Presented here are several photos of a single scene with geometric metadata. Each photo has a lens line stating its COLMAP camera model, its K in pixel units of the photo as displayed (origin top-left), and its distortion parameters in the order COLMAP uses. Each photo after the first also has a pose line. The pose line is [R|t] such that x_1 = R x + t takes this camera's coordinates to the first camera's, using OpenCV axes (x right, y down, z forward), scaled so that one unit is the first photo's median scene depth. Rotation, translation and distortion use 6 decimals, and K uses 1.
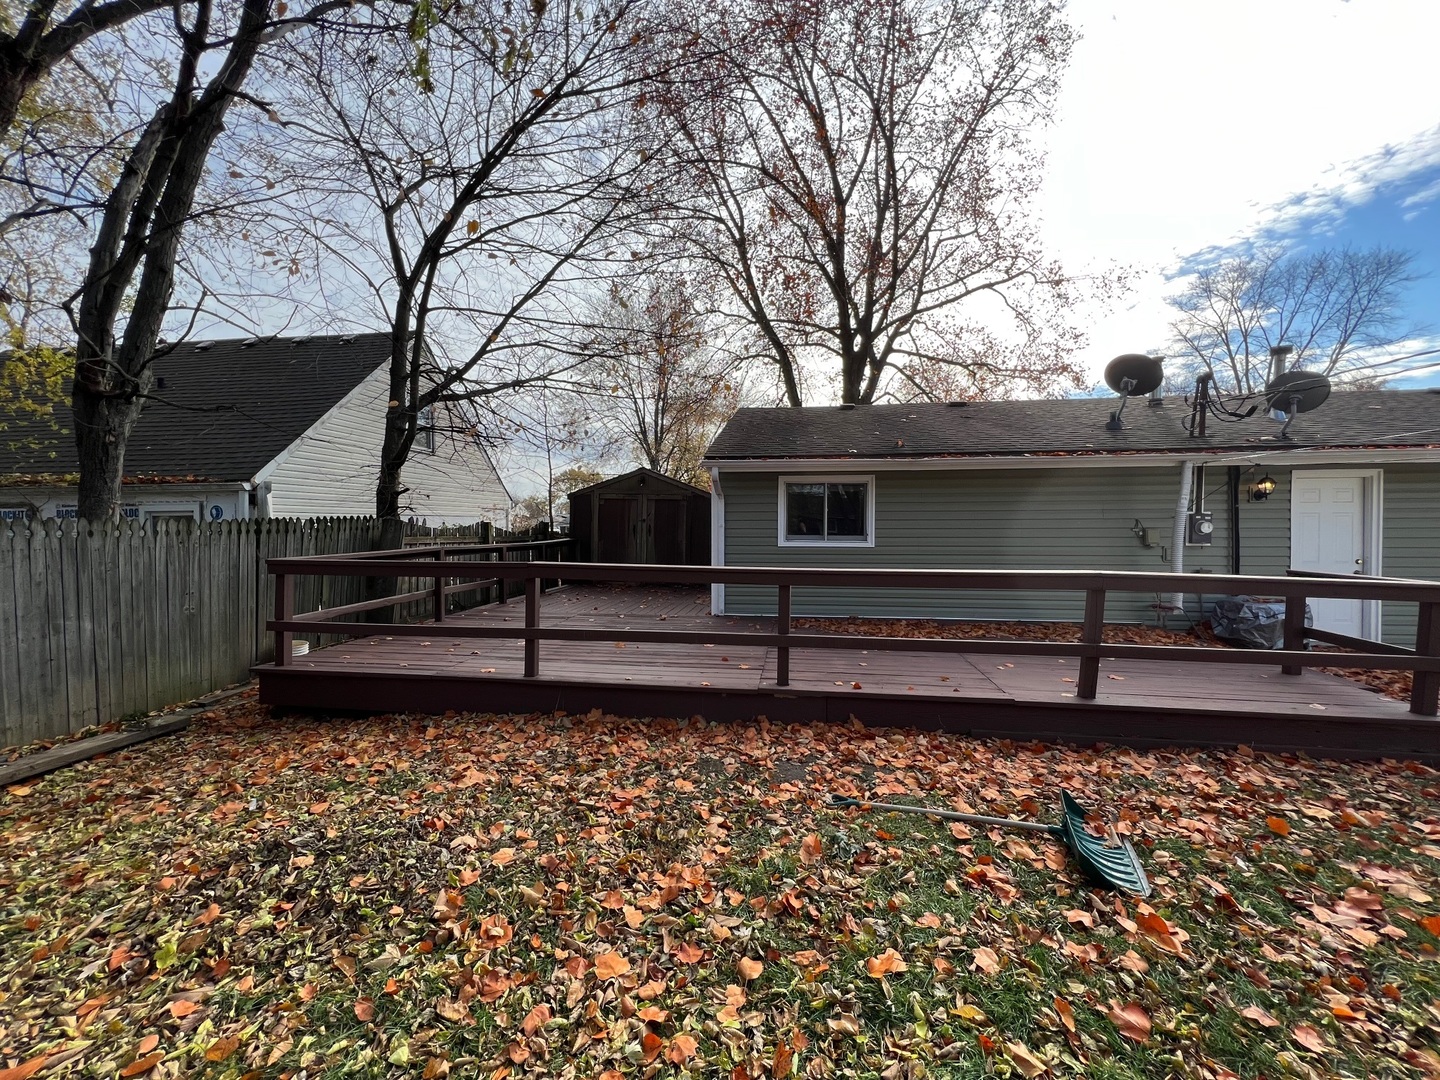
lens RADIAL K [[570.0, 0, 714.0], [0, 570.0, 535.5], [0, 0, 1]] dist [0.002655, 0.000046]
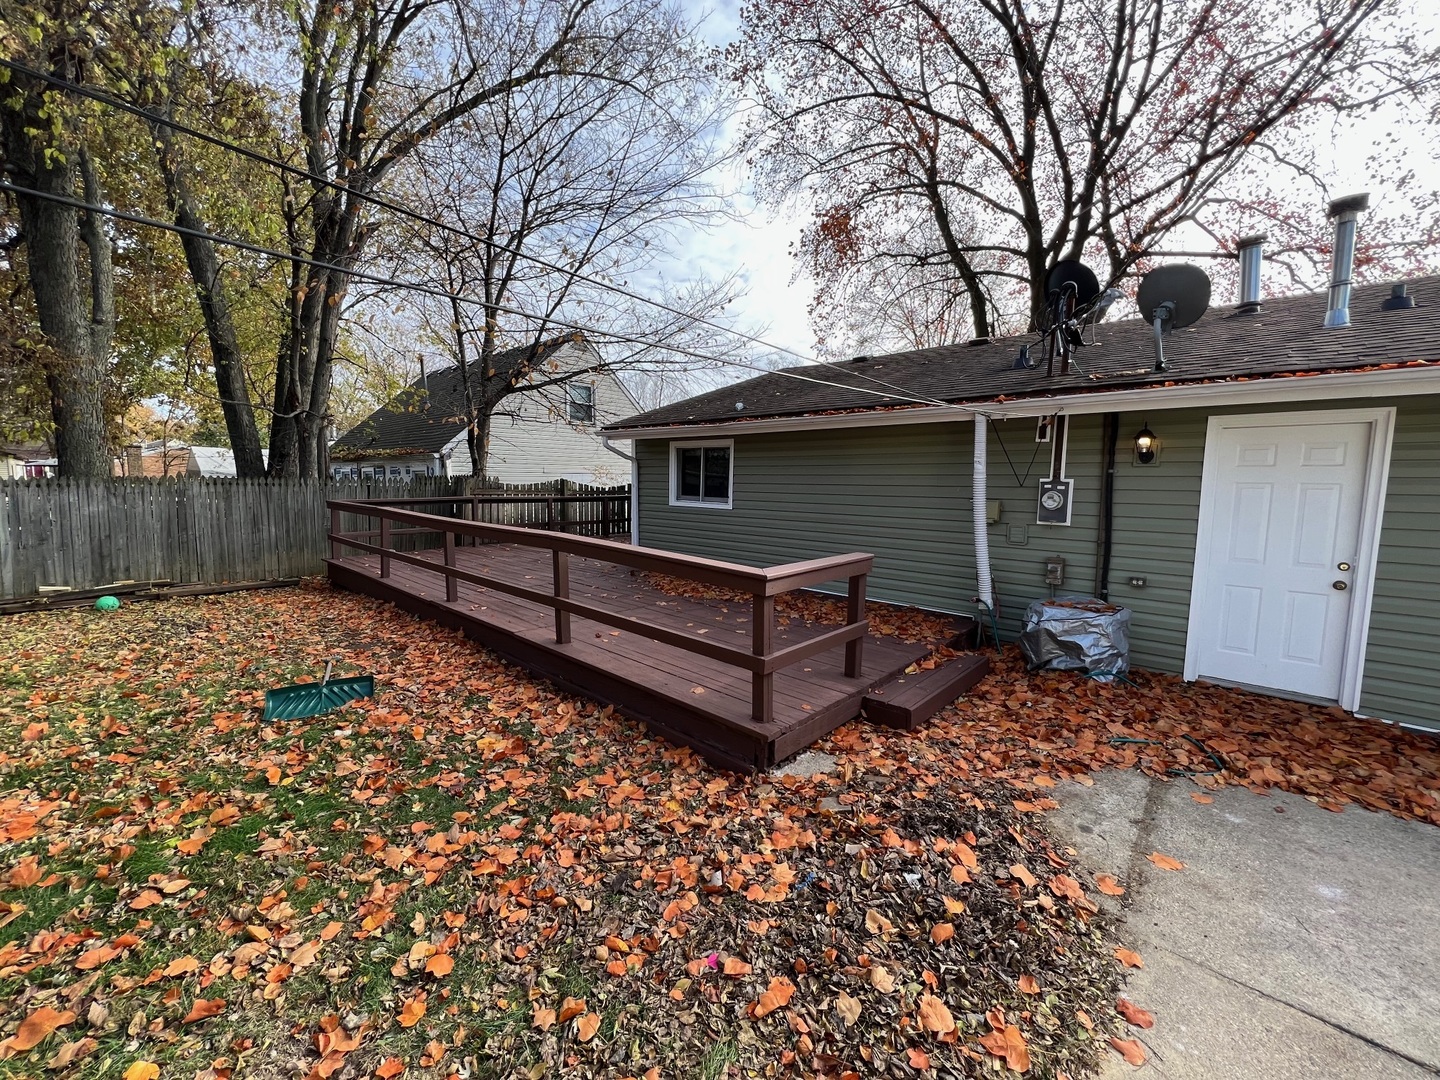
lens RADIAL K [[570.0, 0, 717.3], [0, 570.0, 536.9], [0, 0, 1]] dist [0.002655, 0.000046]
pose [[0.824651, 0.068821, -0.561440, 0.914556], [-0.022435, 0.995769, 0.089108, -0.023334], [0.565197, -0.060887, 0.822706, 0.144299]]
